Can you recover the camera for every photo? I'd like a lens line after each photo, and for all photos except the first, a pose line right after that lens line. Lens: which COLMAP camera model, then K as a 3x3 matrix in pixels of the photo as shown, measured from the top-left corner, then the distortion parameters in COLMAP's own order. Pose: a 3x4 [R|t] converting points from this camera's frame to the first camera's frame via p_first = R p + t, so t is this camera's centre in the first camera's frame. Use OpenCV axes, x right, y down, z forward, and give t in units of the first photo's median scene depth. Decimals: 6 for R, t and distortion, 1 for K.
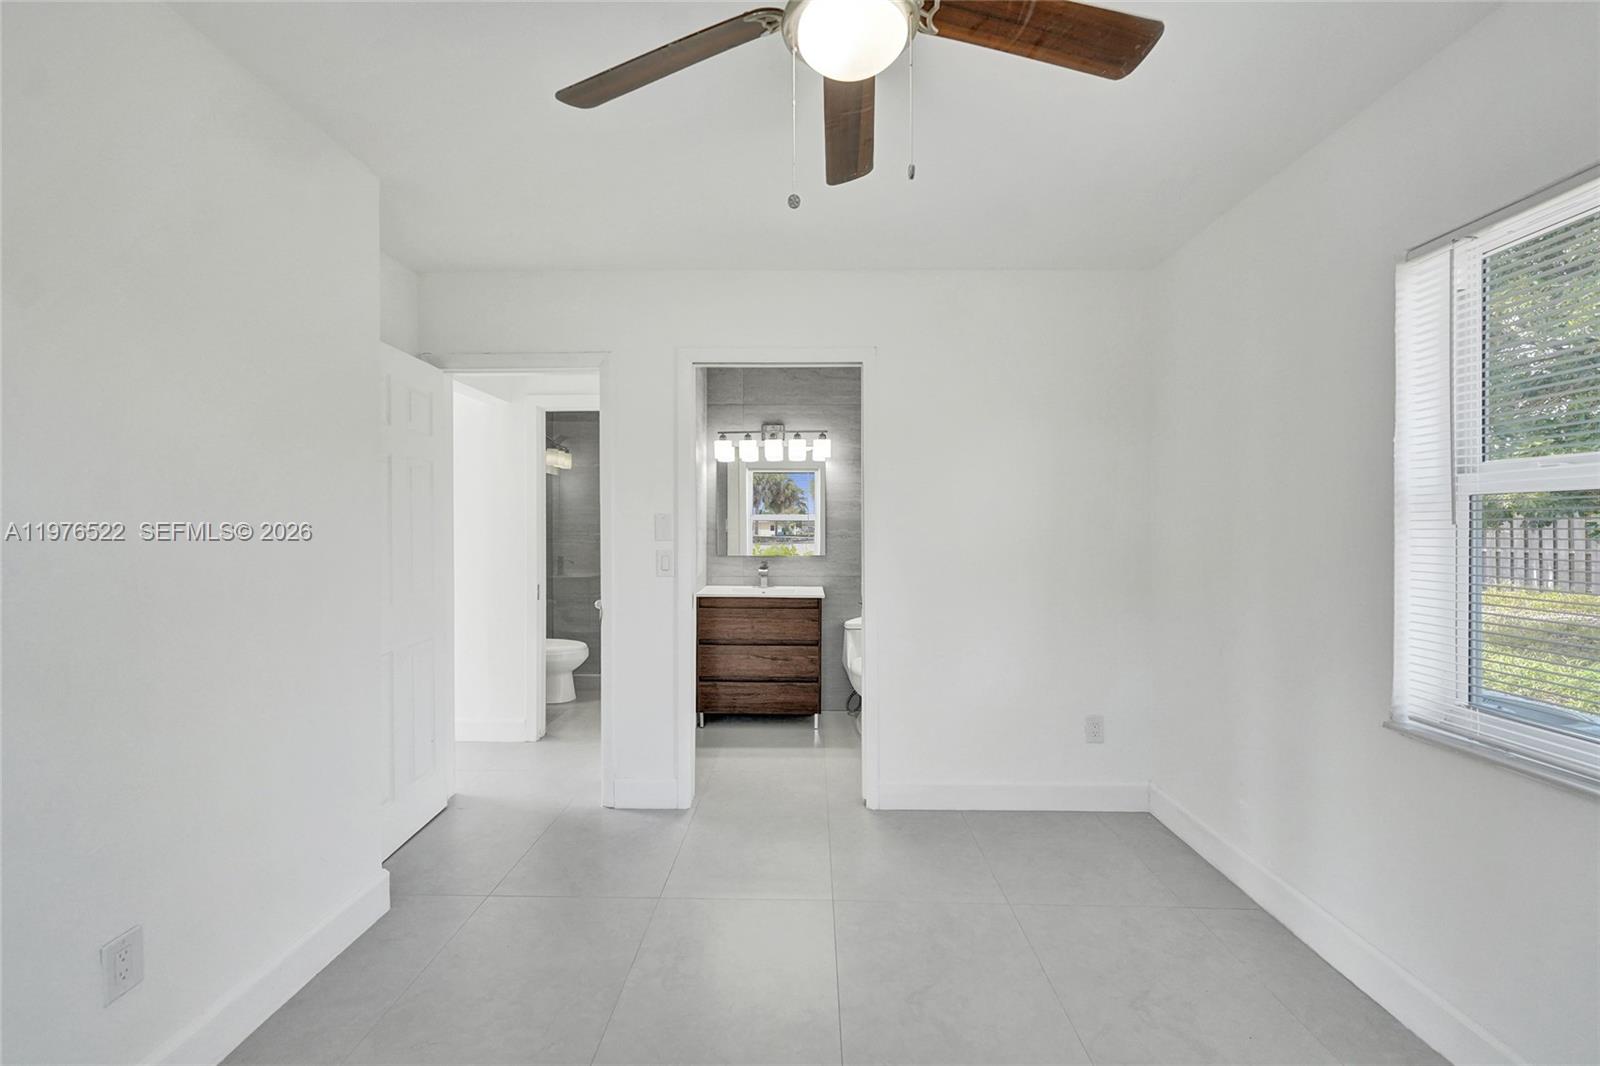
lens RADIAL K [[678.0, 0, 802.5], [0, 678.0, 528.5], [0, 0, 1]] dist [0.003956, 0.000138]
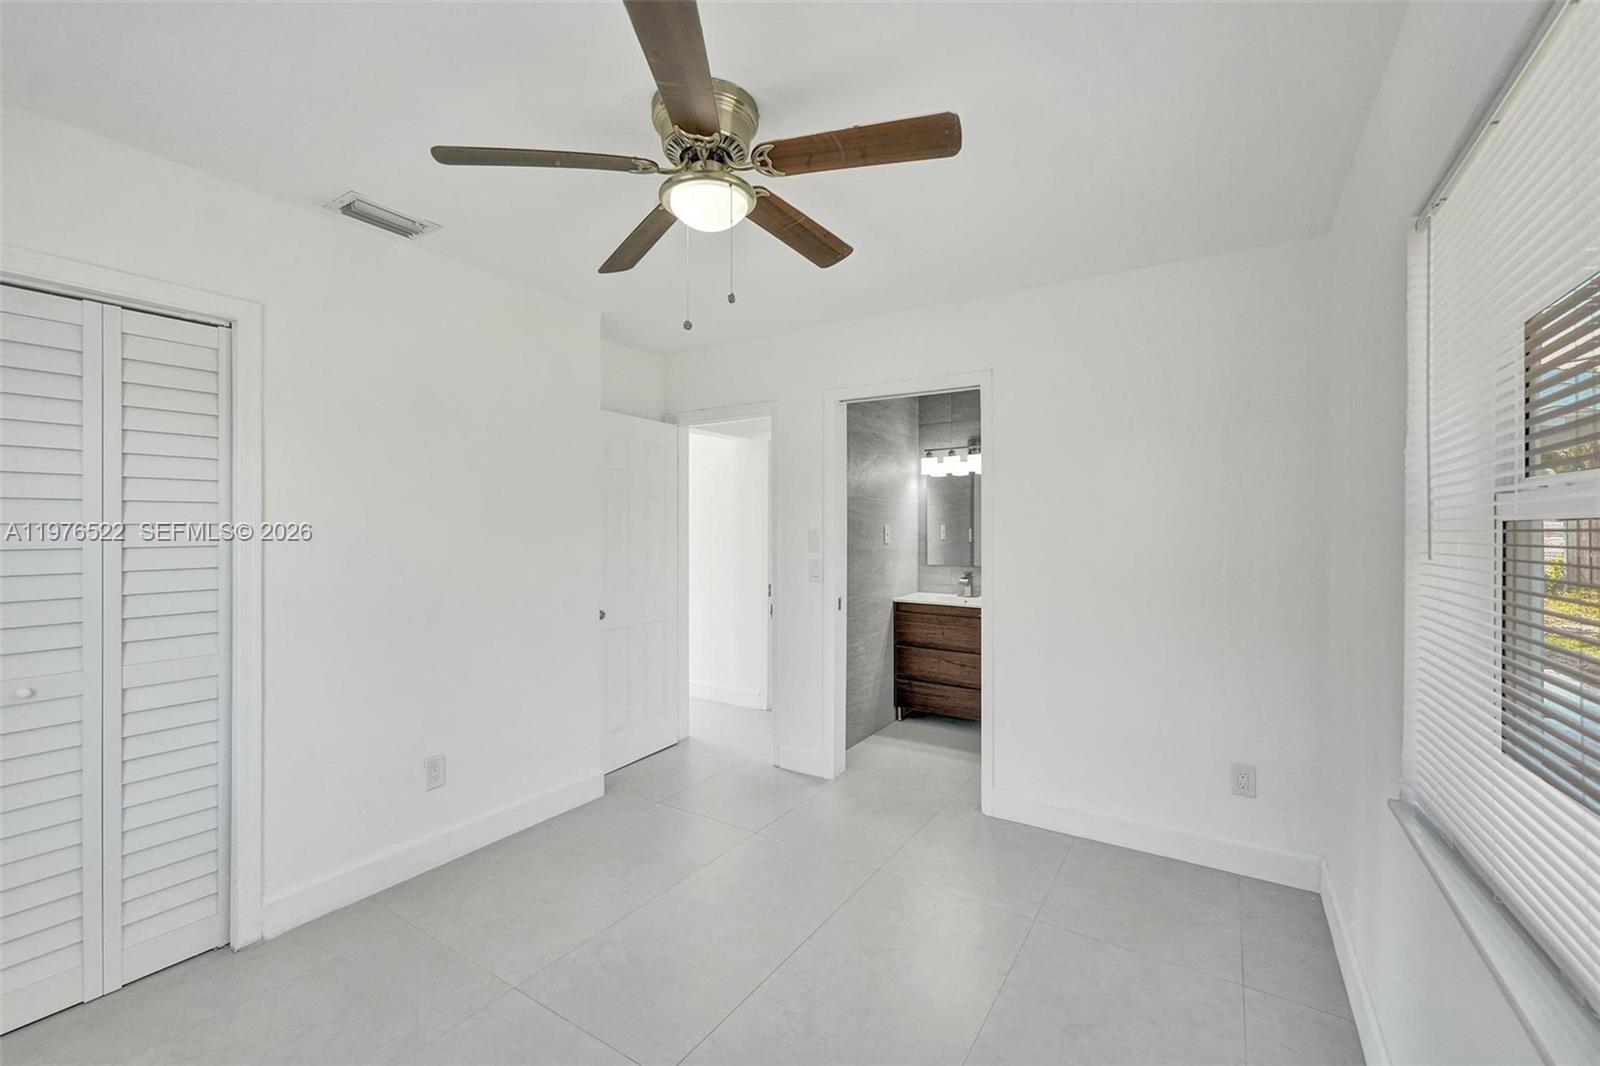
lens RADIAL K [[678.0, 0, 788.3], [0, 678.0, 529.6], [0, 0, 1]] dist [0.003956, 0.000138]
pose [[0.848175, 0.002708, -0.529710, 0.286391], [-0.004087, 0.999991, -0.001432, -0.014764], [0.529701, 0.003379, 0.848178, -0.031415]]
